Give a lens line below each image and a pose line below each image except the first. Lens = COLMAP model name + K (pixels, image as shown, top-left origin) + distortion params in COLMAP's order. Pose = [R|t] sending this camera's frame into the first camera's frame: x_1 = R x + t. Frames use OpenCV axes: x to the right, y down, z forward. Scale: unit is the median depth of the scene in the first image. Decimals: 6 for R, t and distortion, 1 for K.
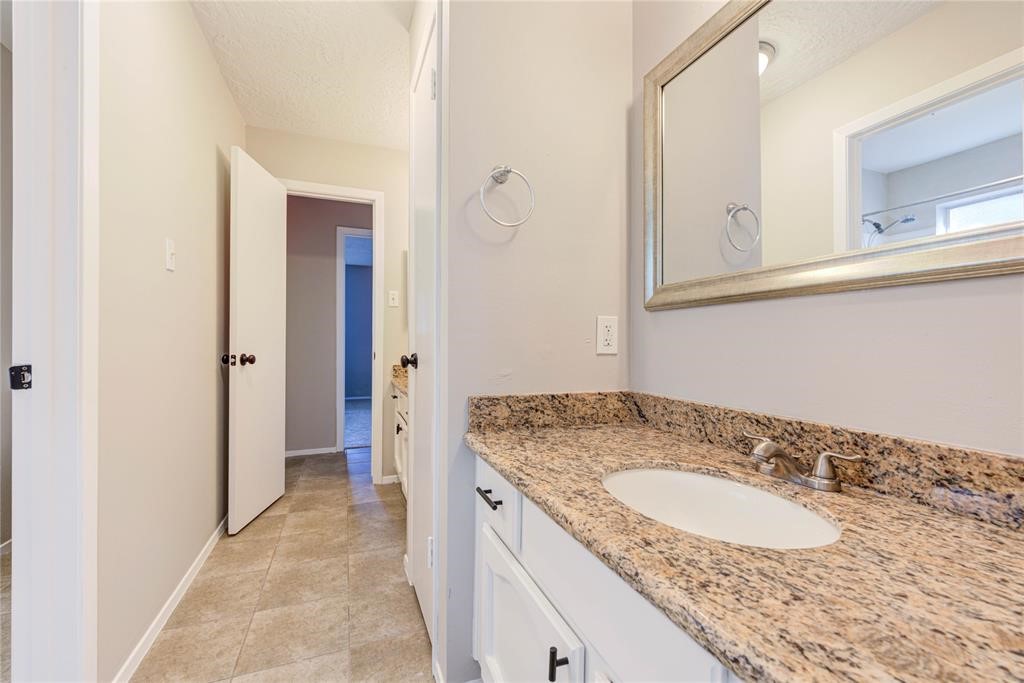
lens RADIAL K [[420.6, 0, 512.0], [0, 420.6, 341.5], [0, 0, 1]] dist [0.000914, 0.000090]
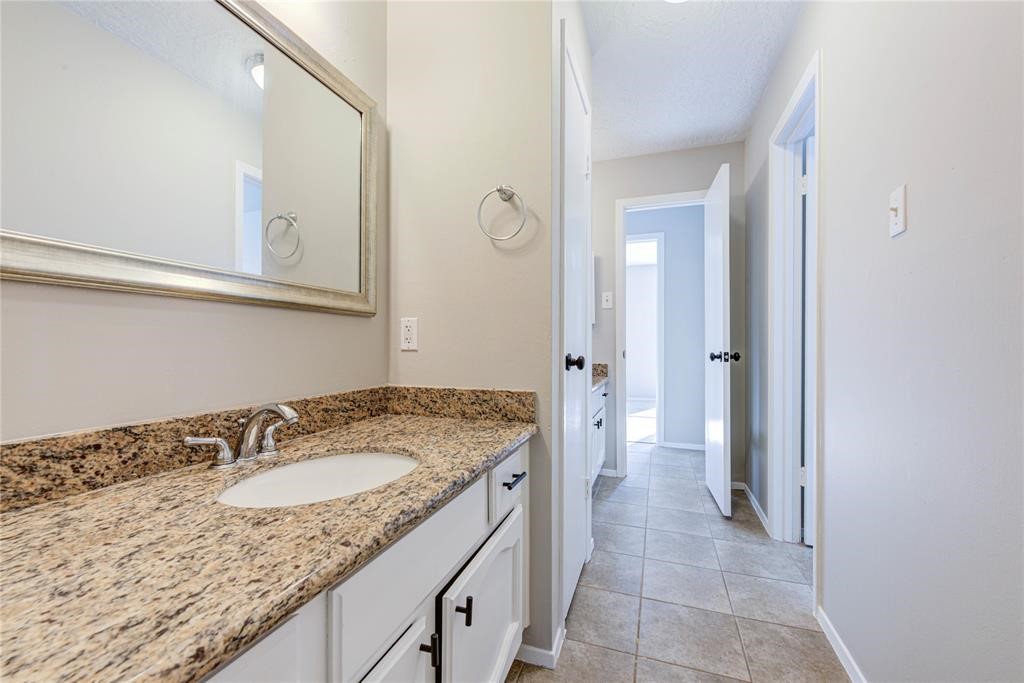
lens RADIAL K [[420.6, 0, 512.0], [0, 420.6, 341.5], [0, 0, 1]] dist [0.000914, 0.000090]
pose [[-0.776138, -0.000334, 0.630563, -0.714060], [0.002117, 0.999993, 0.003136, 0.001736], [-0.630559, 0.003769, -0.776132, 1.783669]]
